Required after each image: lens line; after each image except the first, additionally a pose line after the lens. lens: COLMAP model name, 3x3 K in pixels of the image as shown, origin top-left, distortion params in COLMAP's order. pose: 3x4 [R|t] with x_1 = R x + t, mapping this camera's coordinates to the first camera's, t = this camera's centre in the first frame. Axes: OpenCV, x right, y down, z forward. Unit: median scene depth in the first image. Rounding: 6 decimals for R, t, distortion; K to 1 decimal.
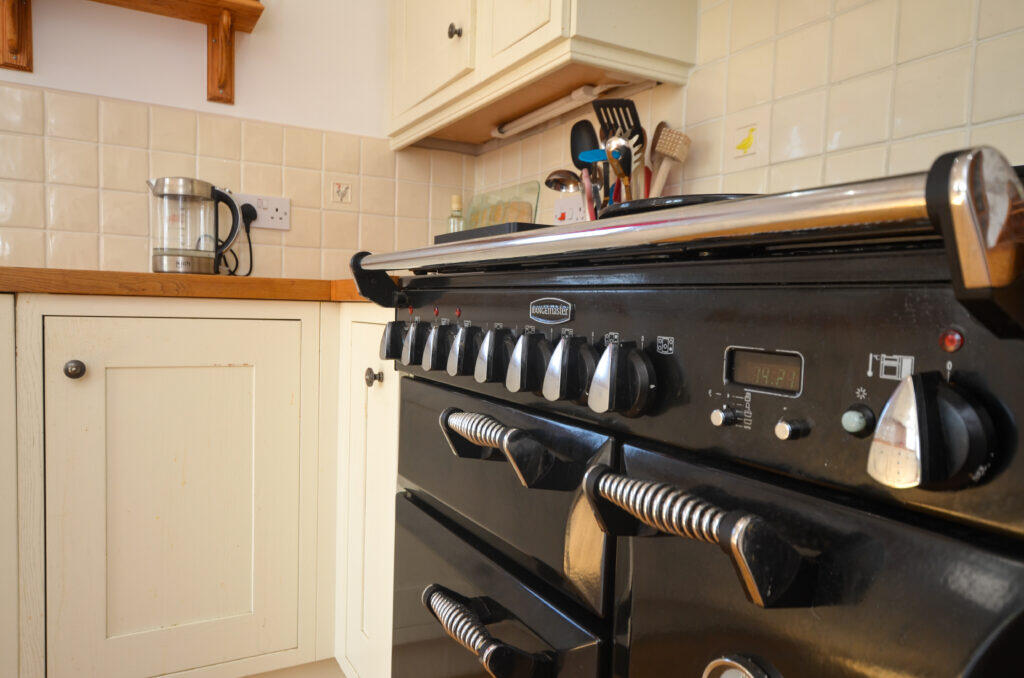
lens RADIAL K [[707.1, 0, 509.4], [0, 707.1, 351.3], [0, 0, 1]] dist [-0.001896, 0.002207]
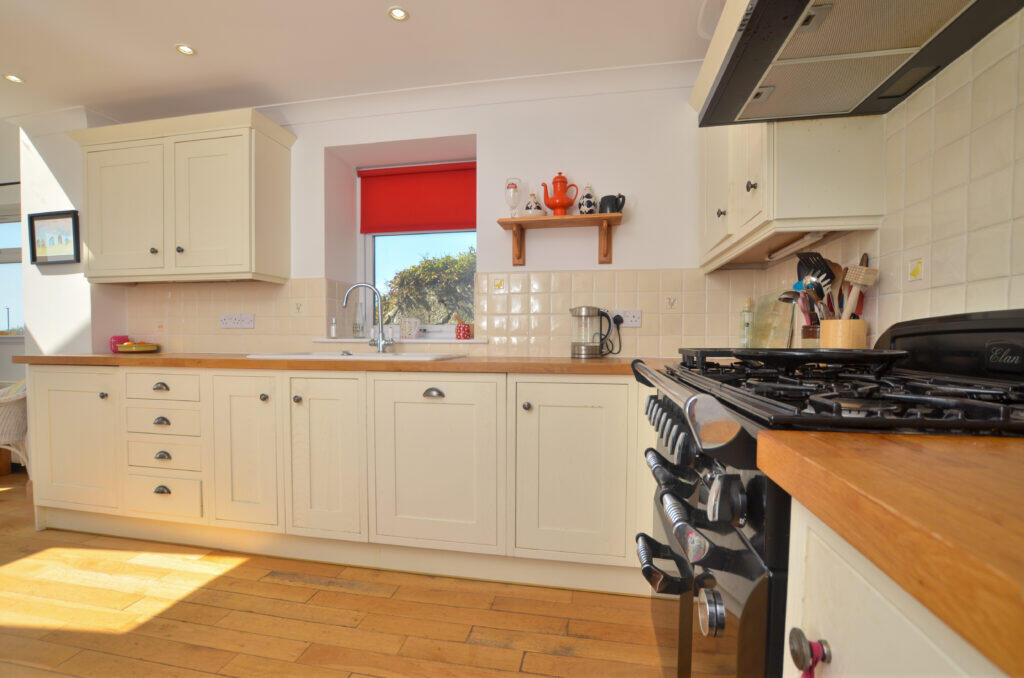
lens RADIAL K [[463.7, 0, 508.1], [0, 463.7, 352.8], [0, 0, 1]] dist [-0.034255, 0.006544]
pose [[0.767692, -0.007835, -0.640771, 0.217629], [-0.019368, 0.999185, -0.035422, -0.066212], [0.640526, 0.039604, 0.766914, -0.143808]]
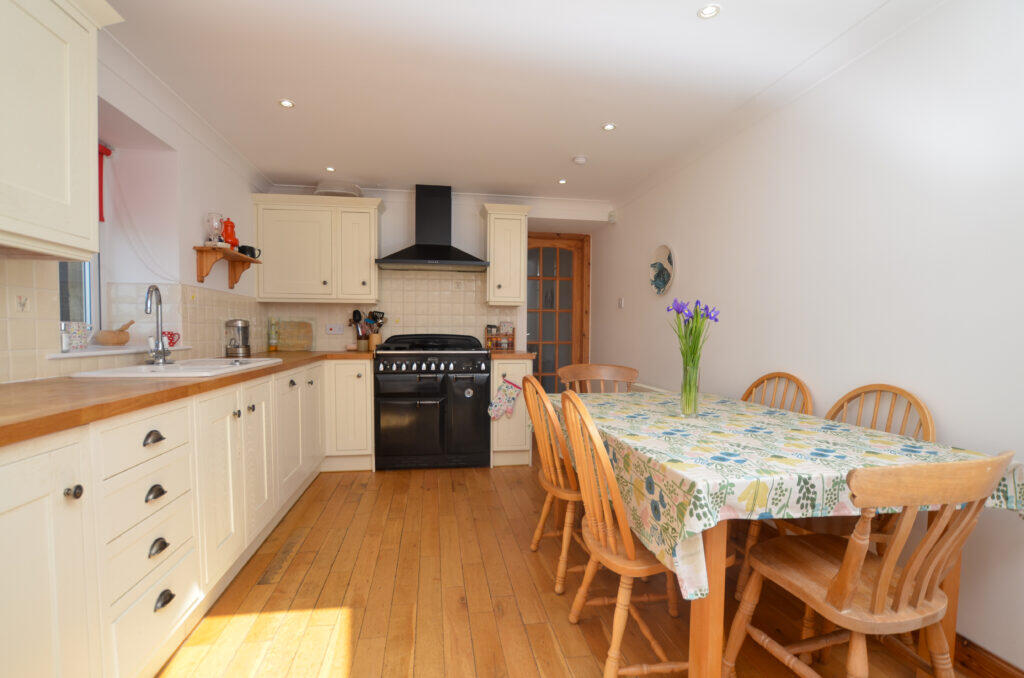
lens RADIAL K [[463.7, 0, 508.1], [0, 463.7, 352.8], [0, 0, 1]] dist [-0.034255, 0.006544]
pose [[0.337822, -0.071910, 0.938459, -1.891968], [0.064090, 0.996520, 0.053288, -0.147470], [-0.939025, 0.042144, 0.341255, -0.645465]]
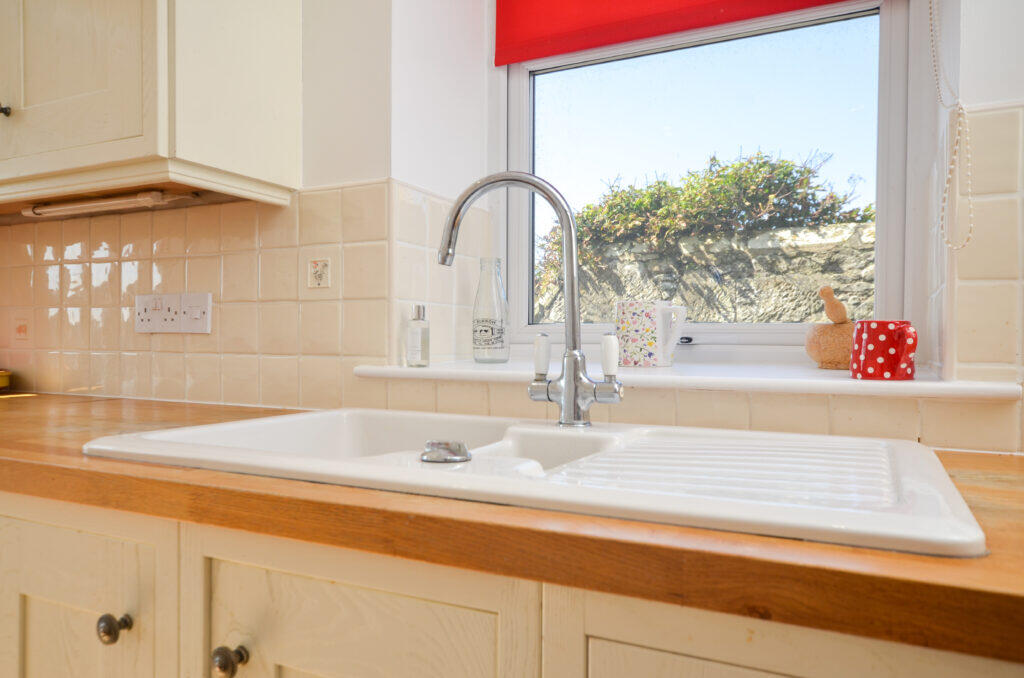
lens RADIAL K [[707.1, 0, 509.4], [0, 707.1, 351.3], [0, 0, 1]] dist [-0.001896, 0.002207]
pose [[0.568170, -0.015283, -0.822769, -0.550682], [-0.041141, 0.998050, -0.046949, -0.143554], [0.821882, 0.060524, 0.566433, 0.325005]]
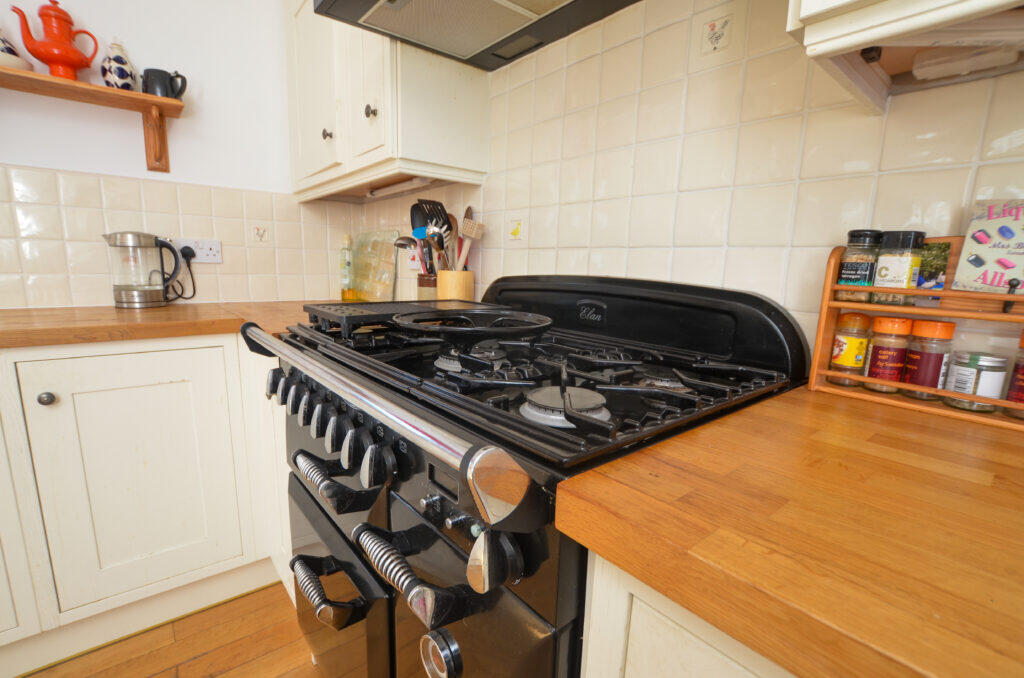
lens RADIAL K [[463.7, 0, 508.1], [0, 463.7, 352.8], [0, 0, 1]] dist [-0.034255, 0.006544]
pose [[0.982664, -0.036165, 0.181832, 0.091760], [0.012719, 0.991629, 0.128489, -0.121242], [-0.184957, -0.123949, 0.974899, -0.023035]]
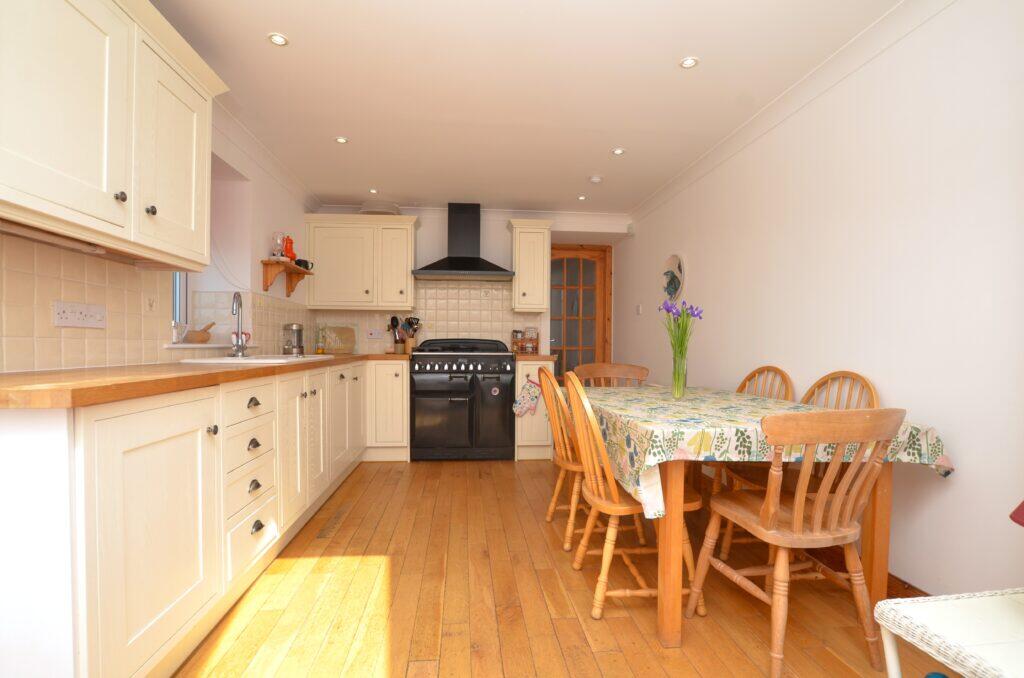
lens RADIAL K [[478.0, 0, 509.5], [0, 478.0, 351.5], [0, 0, 1]] dist [-0.027016, 0.000261]
pose [[0.398993, -0.041969, 0.915993, -2.138843], [0.064621, 0.997755, 0.017567, -0.096960], [-0.914674, 0.052183, 0.400810, -0.784387]]
